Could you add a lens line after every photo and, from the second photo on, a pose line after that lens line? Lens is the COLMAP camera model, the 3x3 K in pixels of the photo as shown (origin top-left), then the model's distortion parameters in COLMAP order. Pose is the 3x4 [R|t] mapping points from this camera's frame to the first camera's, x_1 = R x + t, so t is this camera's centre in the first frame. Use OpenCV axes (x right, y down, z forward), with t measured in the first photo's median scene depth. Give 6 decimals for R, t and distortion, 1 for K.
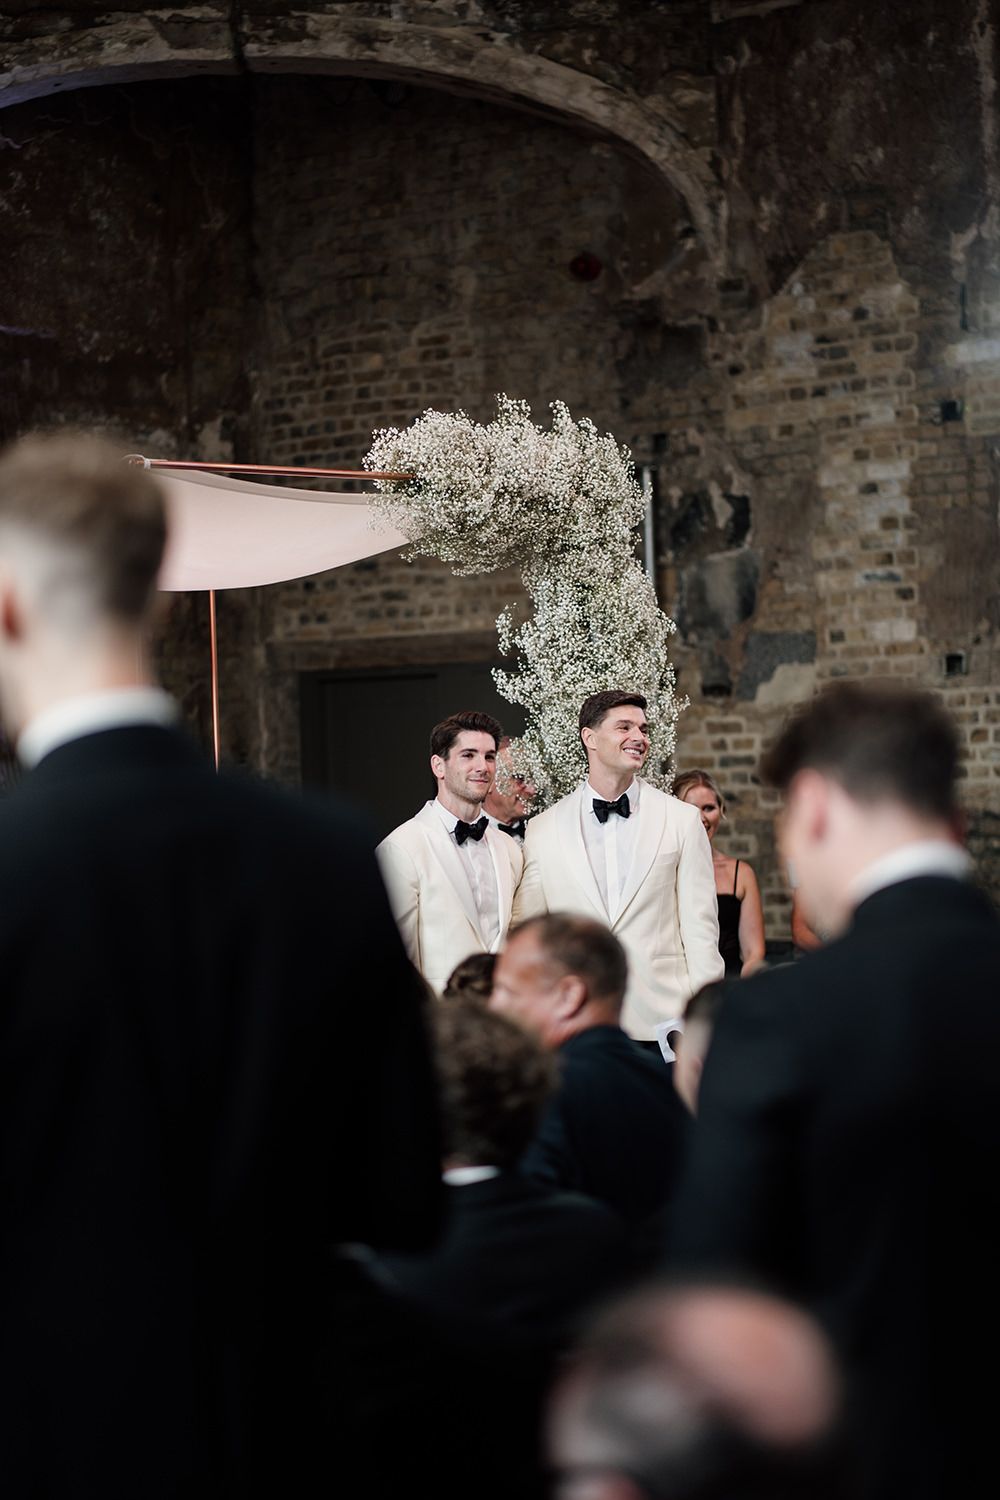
lens RADIAL K [[3684.3, 0, 509.2], [0, 3684.3, 750.7], [0, 0, 1]] dist [-0.033620, 0.000000]
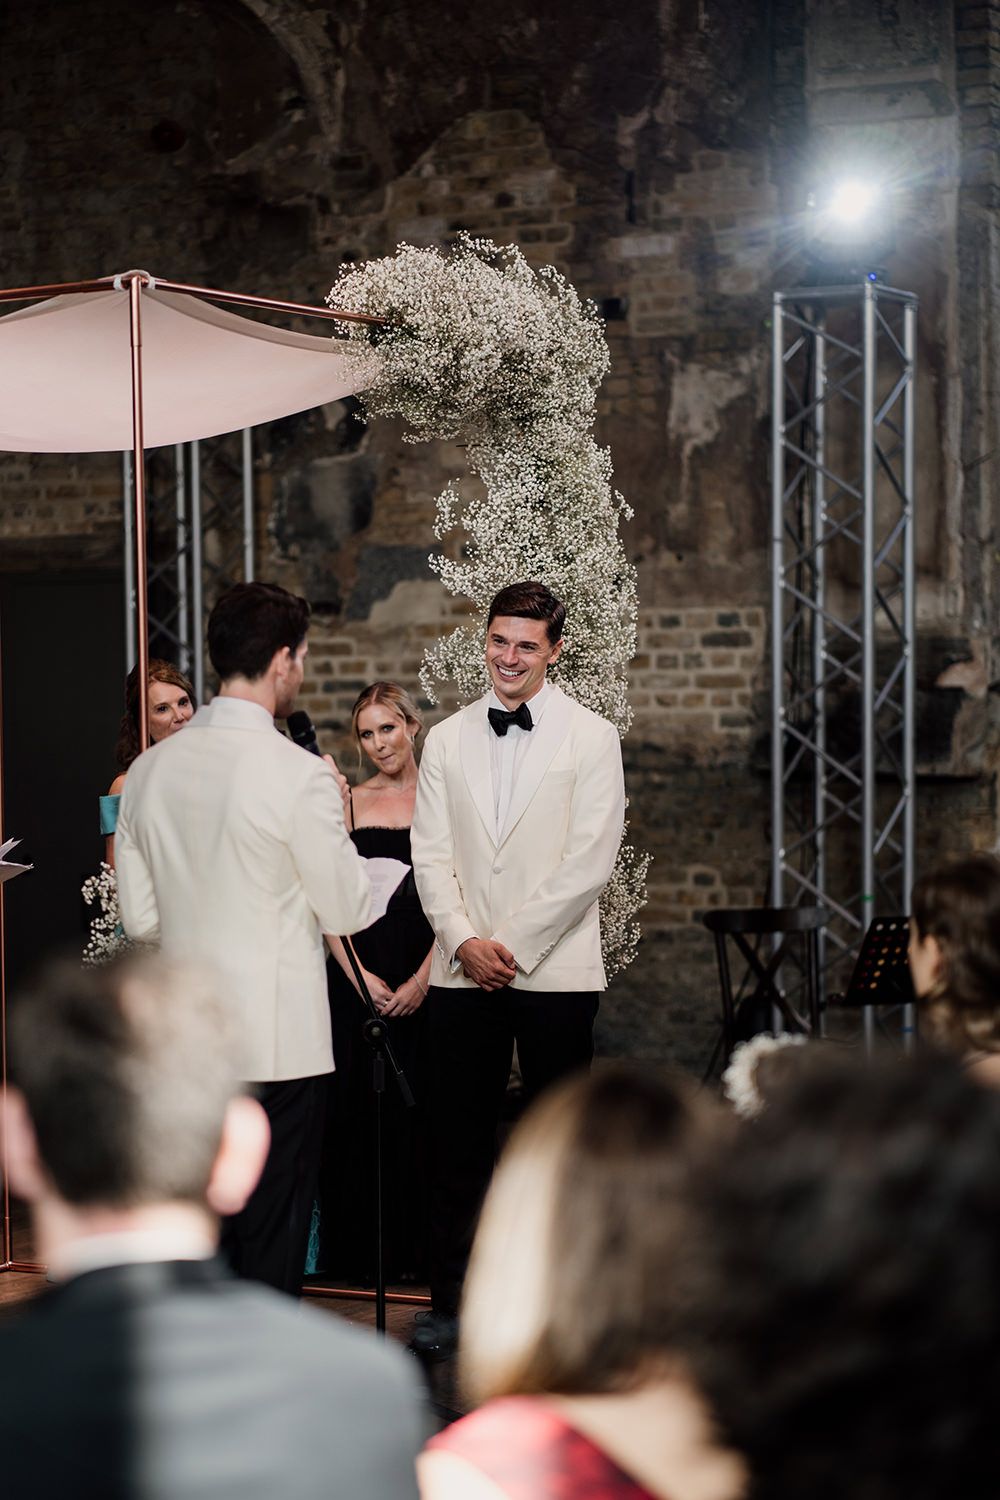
lens RADIAL K [[3684.3, 0, 494.0], [0, 3684.3, 751.0], [0, 0, 1]] dist [-0.033620, 0.000000]
pose [[0.961854, 0.014520, 0.273176, -0.152730], [-0.017079, 0.999830, 0.006989, 0.011963], [-0.273028, -0.011388, 0.961939, 0.114792]]
